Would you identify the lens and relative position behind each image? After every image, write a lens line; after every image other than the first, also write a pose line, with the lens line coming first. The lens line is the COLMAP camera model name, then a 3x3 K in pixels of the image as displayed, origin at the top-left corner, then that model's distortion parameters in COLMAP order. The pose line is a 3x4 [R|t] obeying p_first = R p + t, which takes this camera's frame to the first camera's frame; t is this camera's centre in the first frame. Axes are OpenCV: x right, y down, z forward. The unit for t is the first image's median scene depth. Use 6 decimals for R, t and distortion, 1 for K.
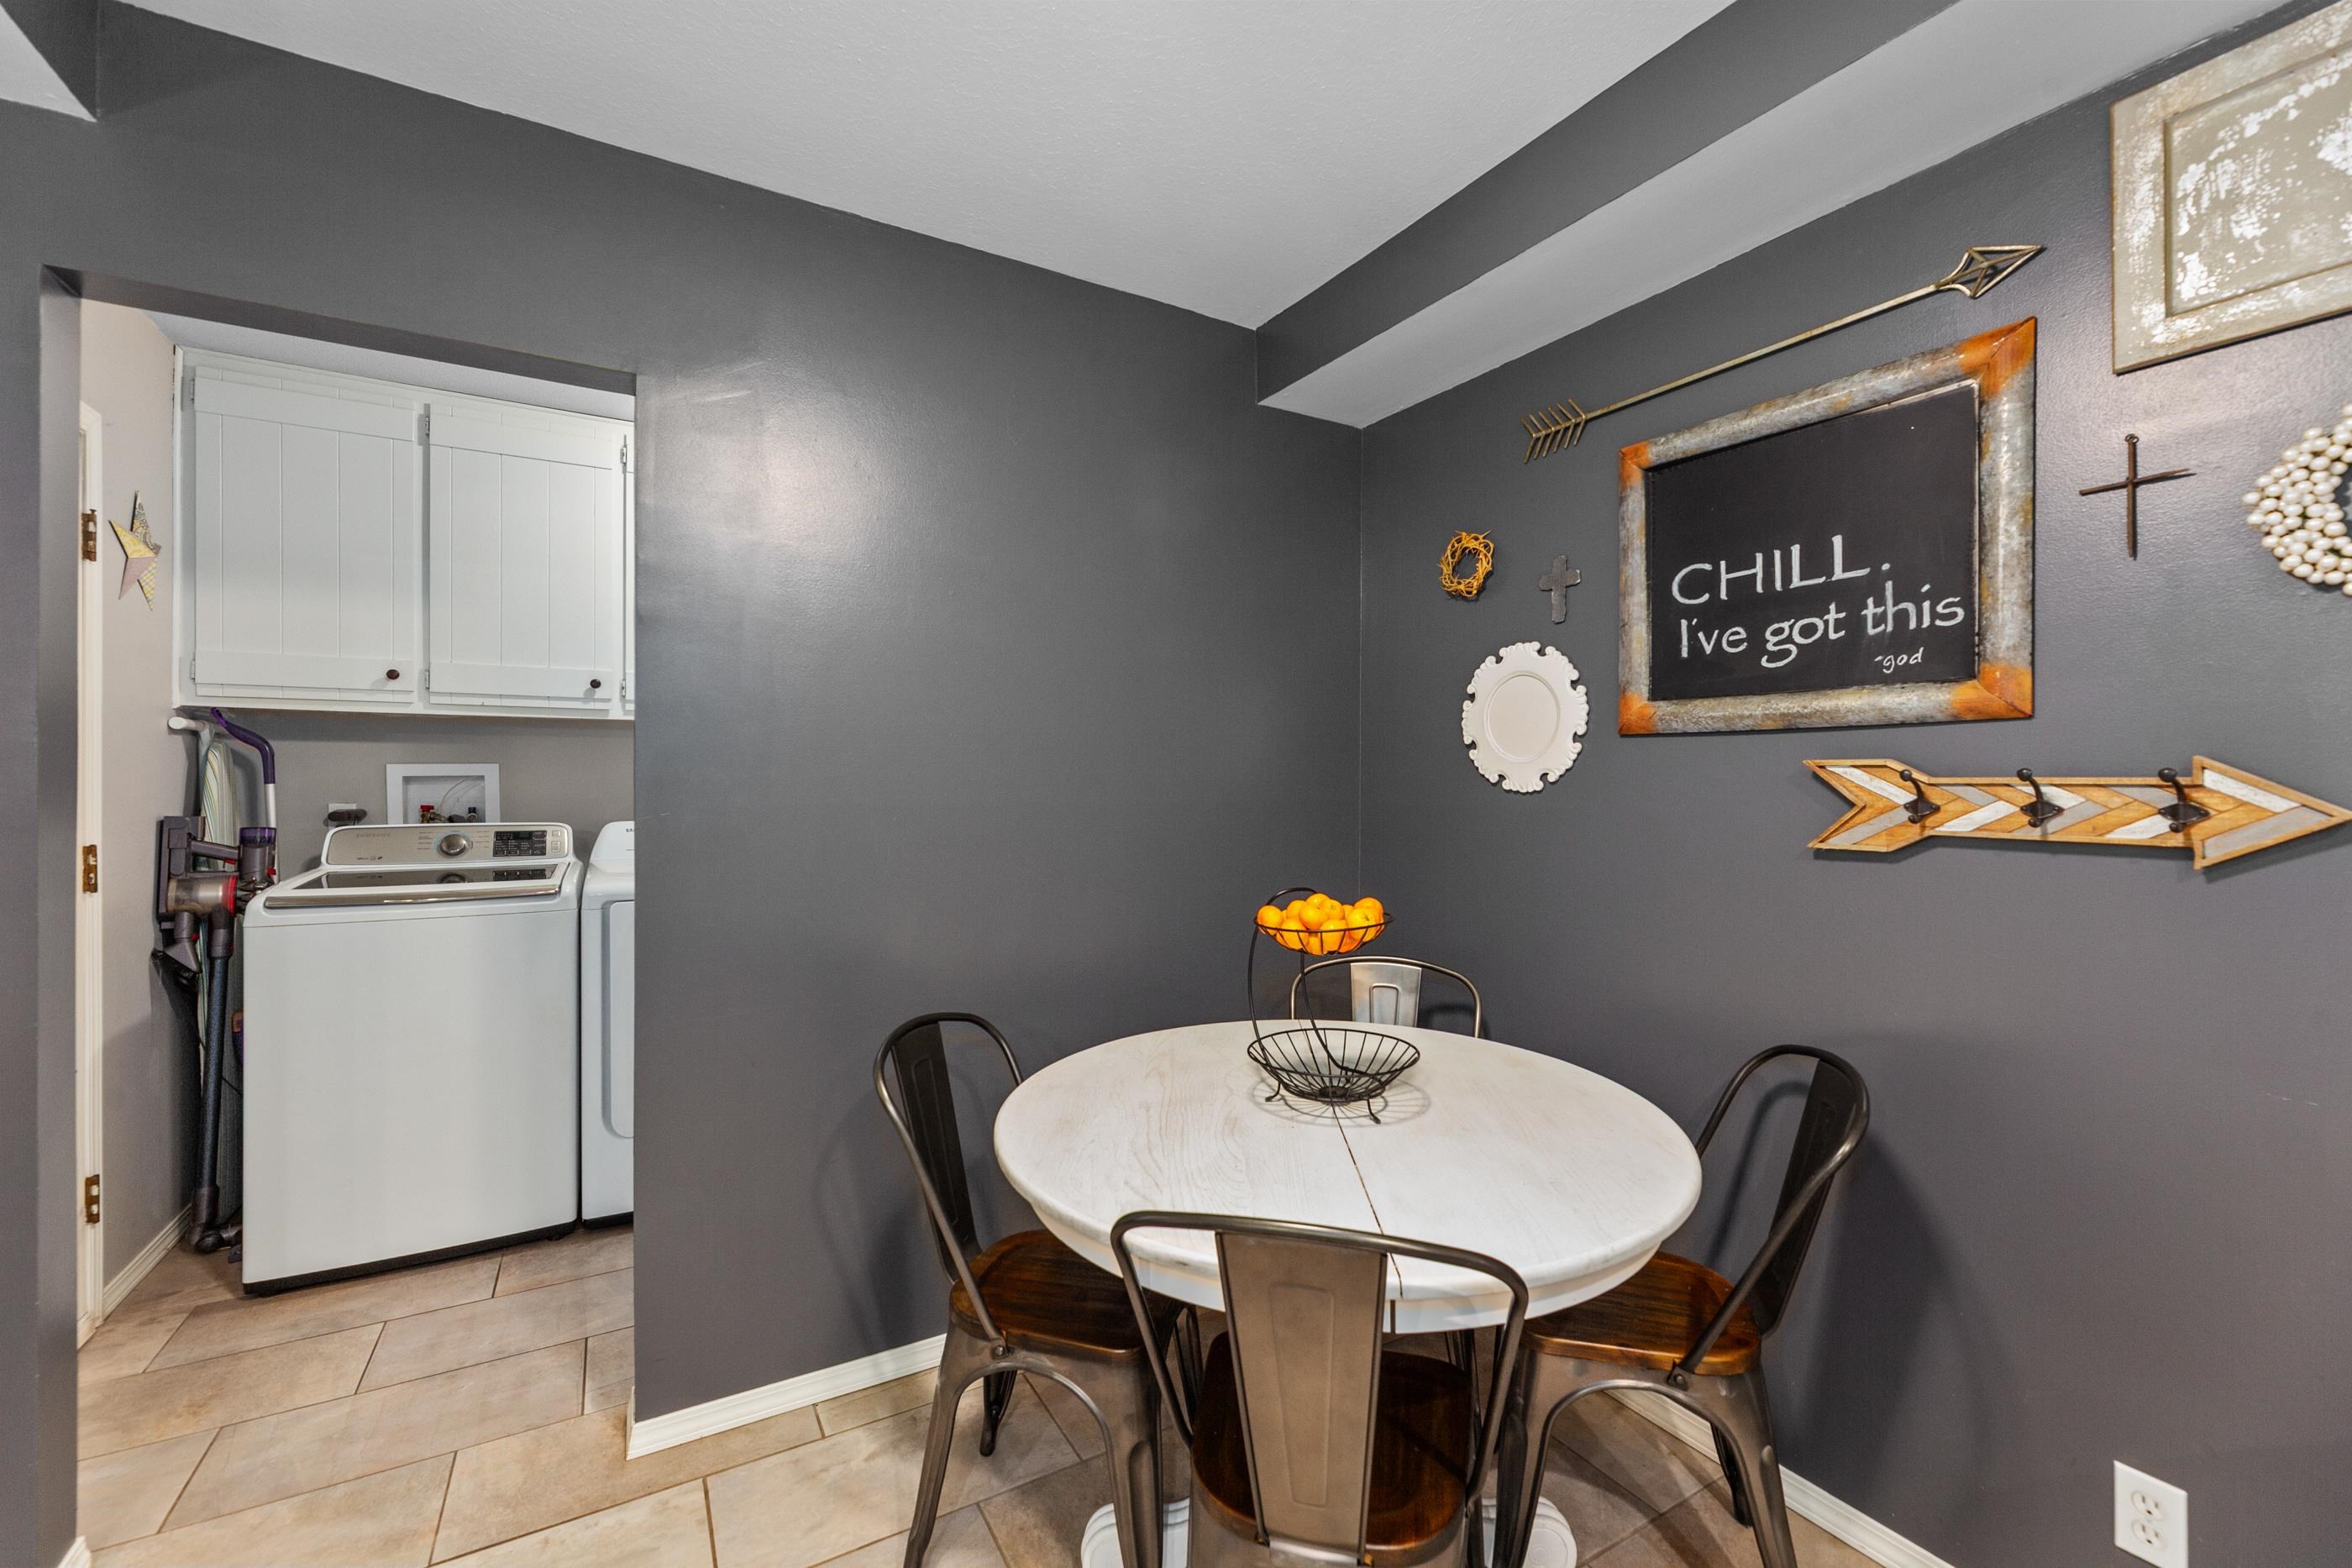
lens RADIAL K [[988.1, 0, 1160.2], [0, 988.1, 776.4], [0, 0, 1]] dist [-0.002597, -0.000553]
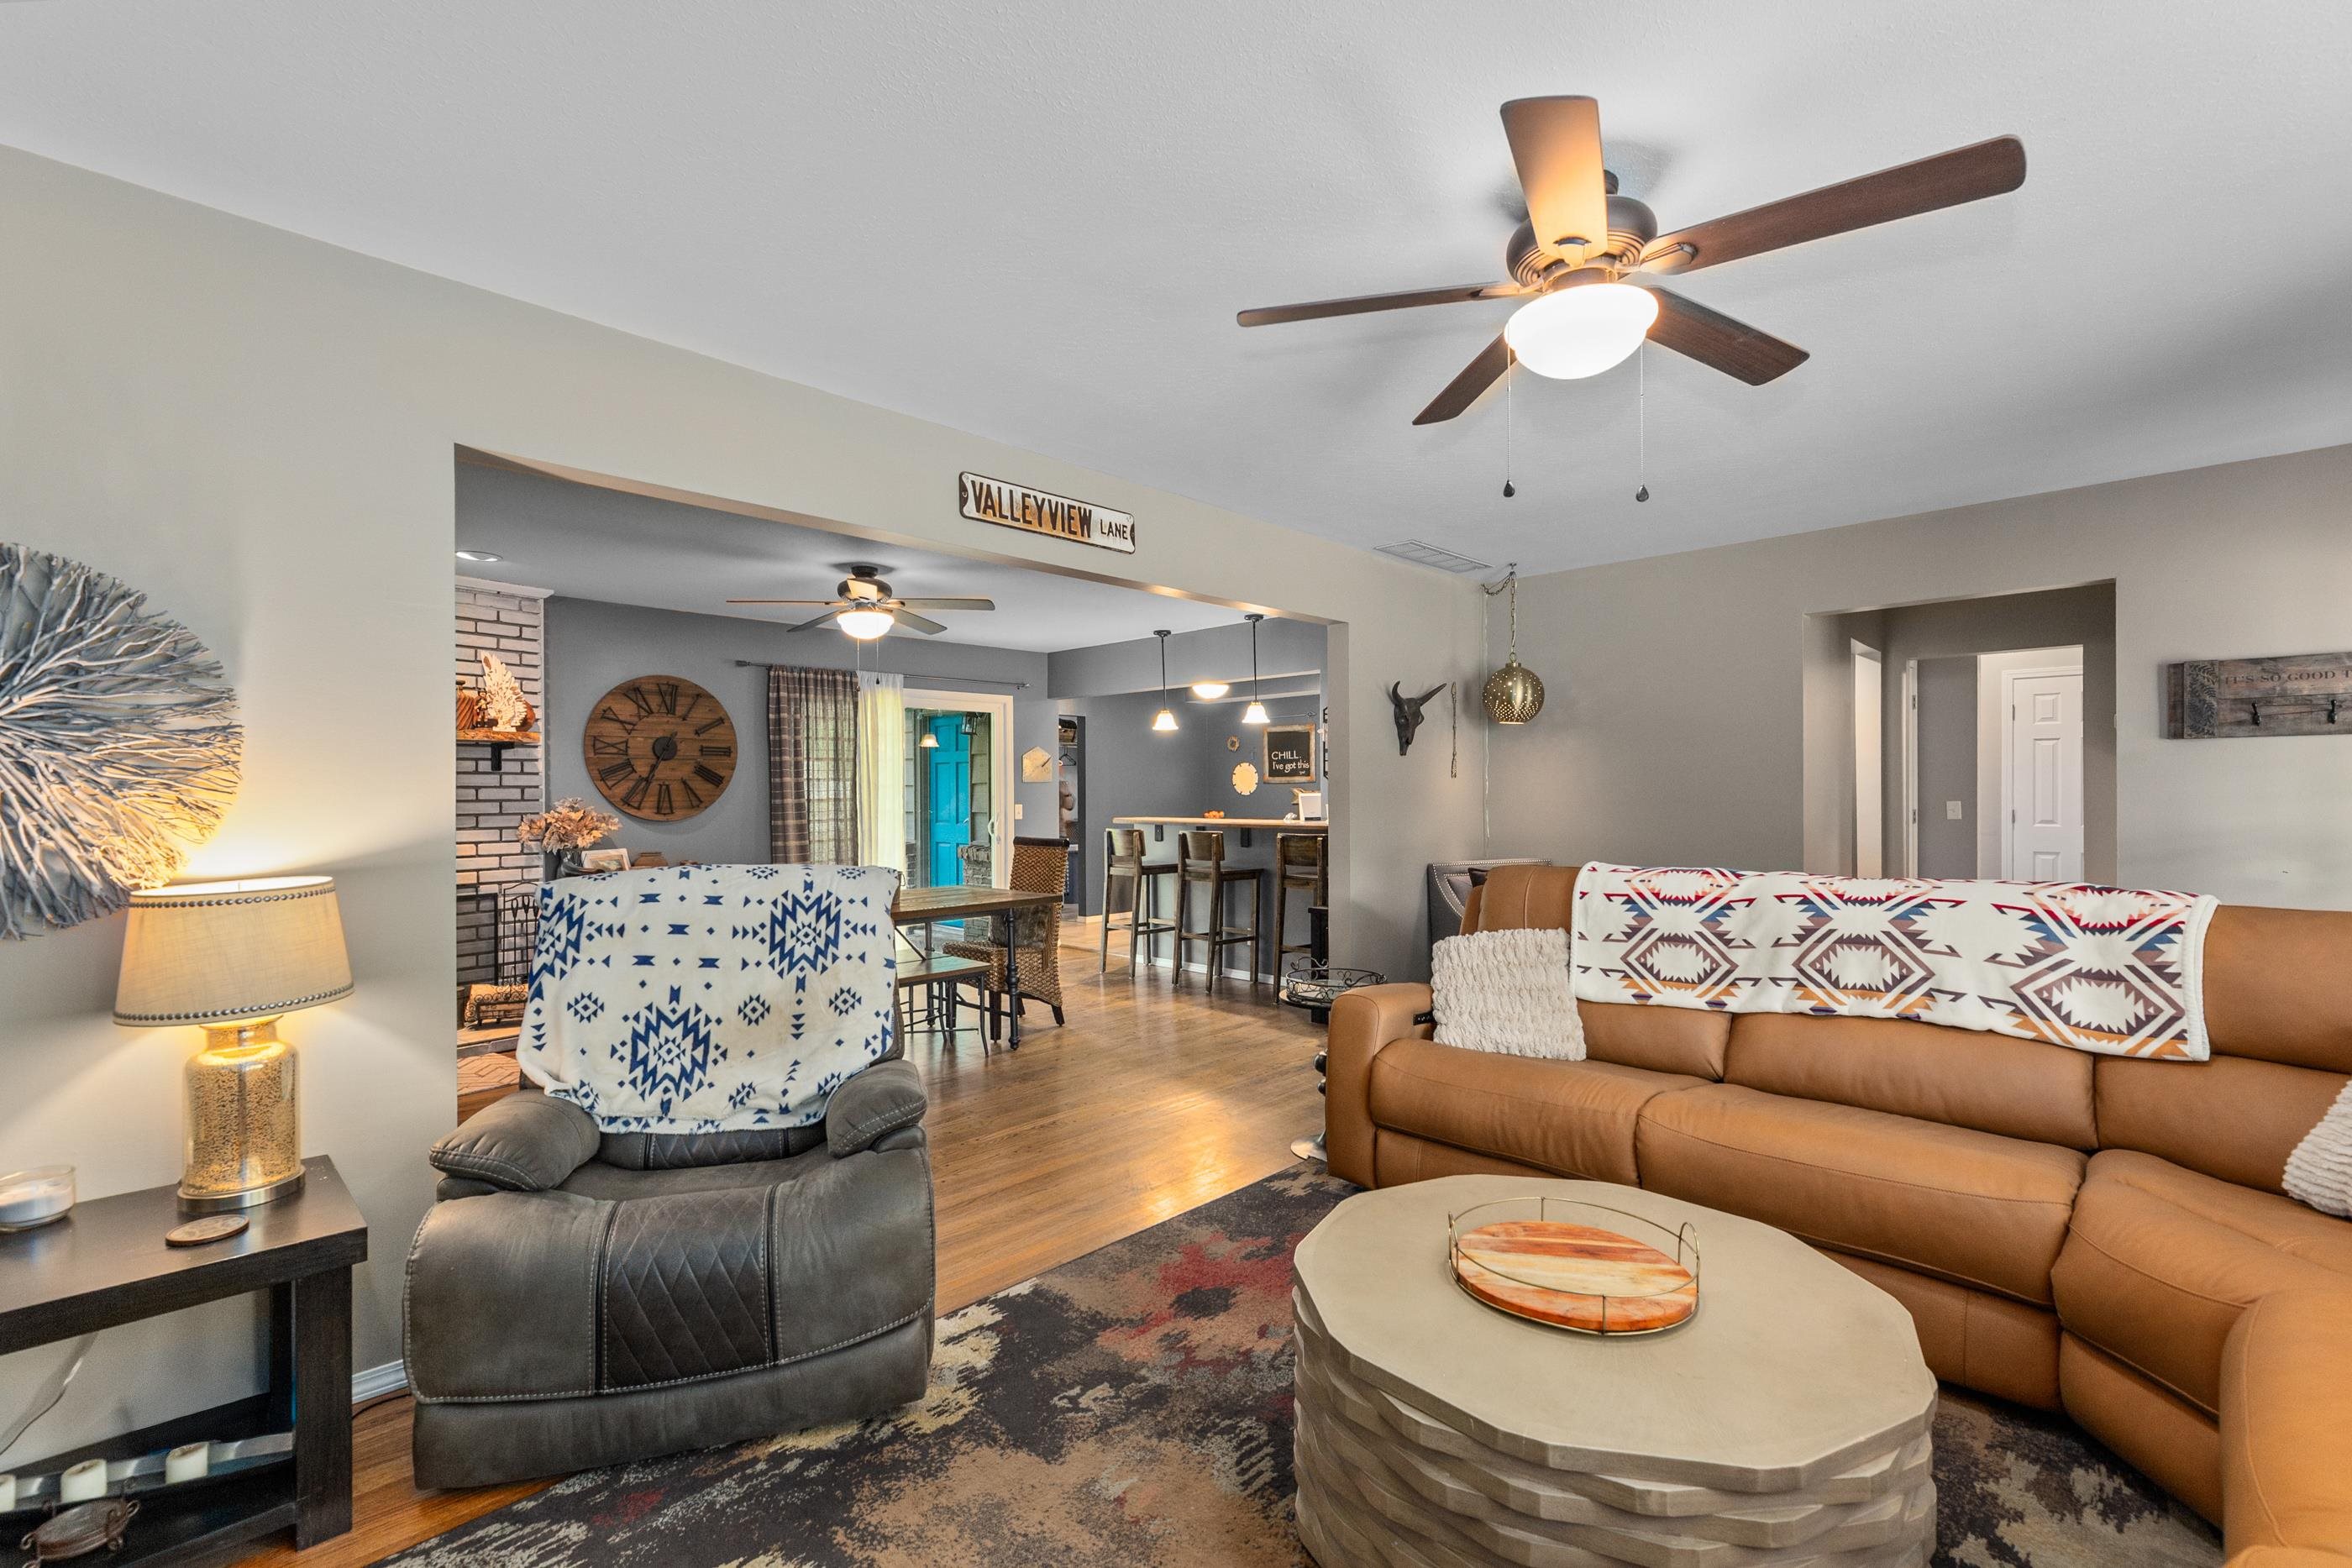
lens RADIAL K [[1020.0, 0, 1158.6], [0, 1020.0, 792.3], [0, 0, 1]] dist [-0.001733, 0.000320]
pose [[0.966442, -0.008771, 0.256736, -1.196921], [0.009216, 0.999957, -0.000532, 0.001577], [-0.256720, 0.002881, 0.966481, -3.353287]]
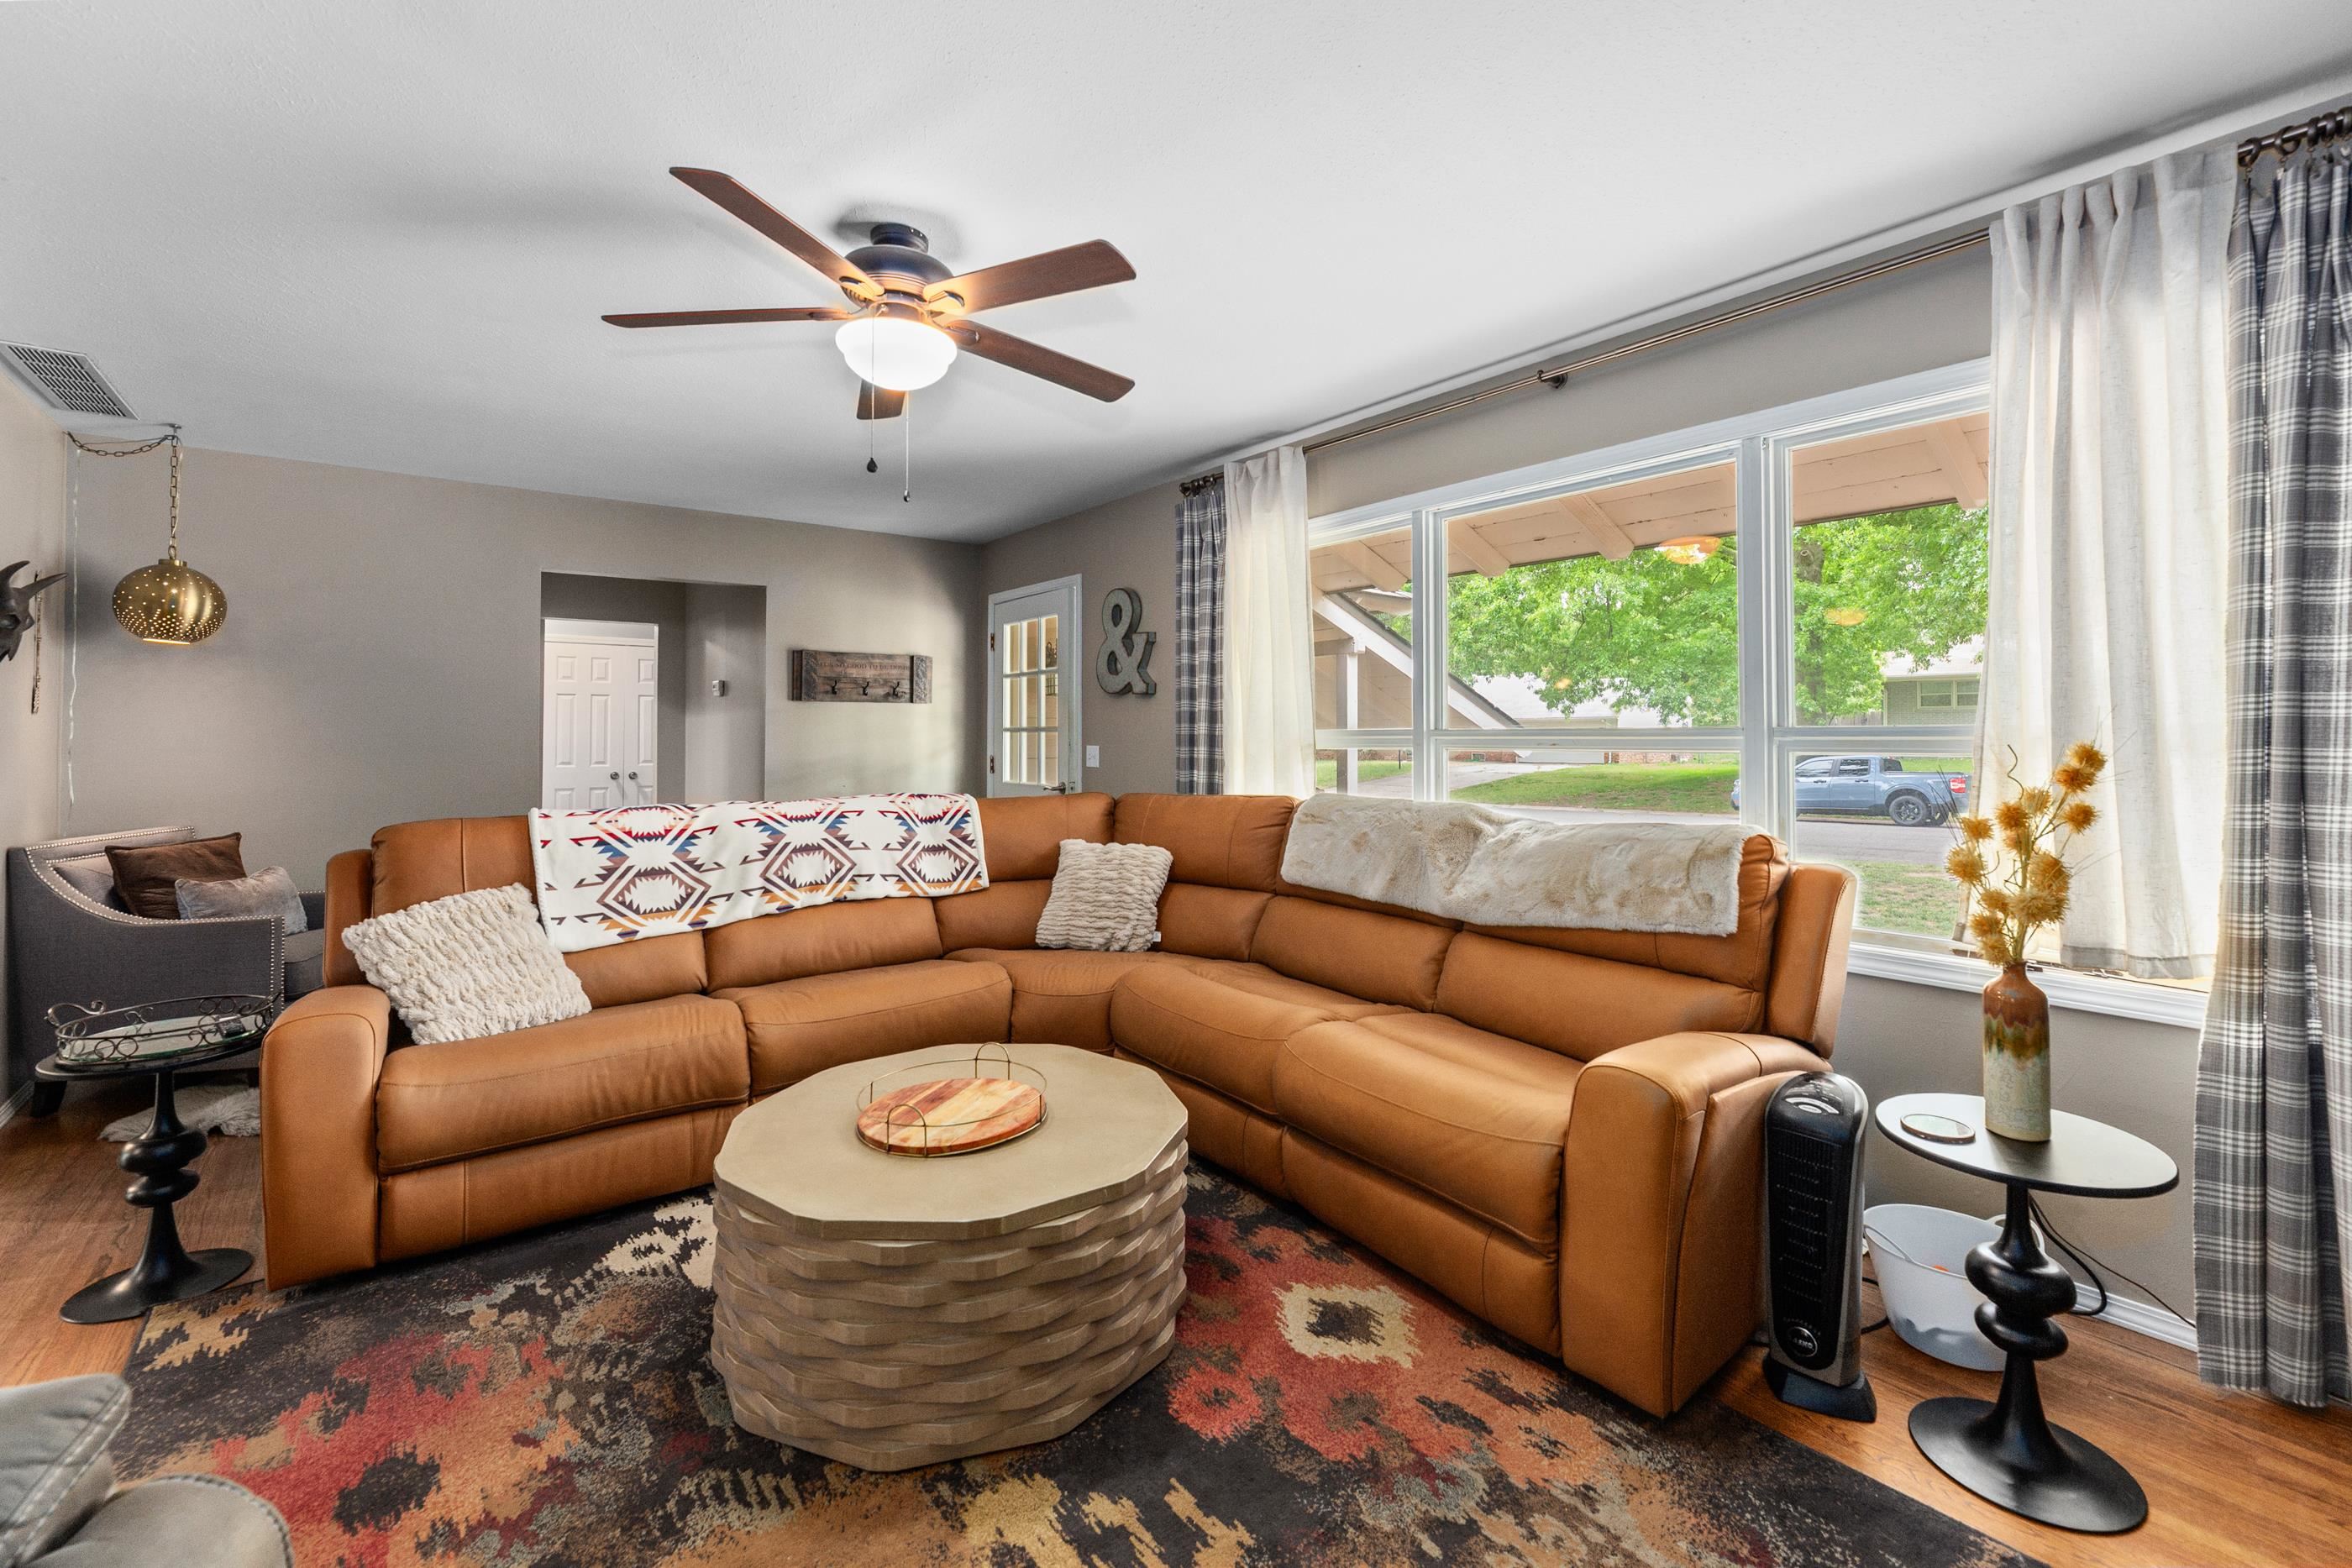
lens RADIAL K [[988.1, 0, 1179.1], [0, 988.1, 716.6], [0, 0, 1]] dist [-0.002597, -0.000553]
pose [[-0.142173, 0.014530, 0.989735, -1.653841], [0.003624, 0.999893, -0.014158, 0.004819], [-0.989835, 0.001574, -0.142211, -2.779063]]
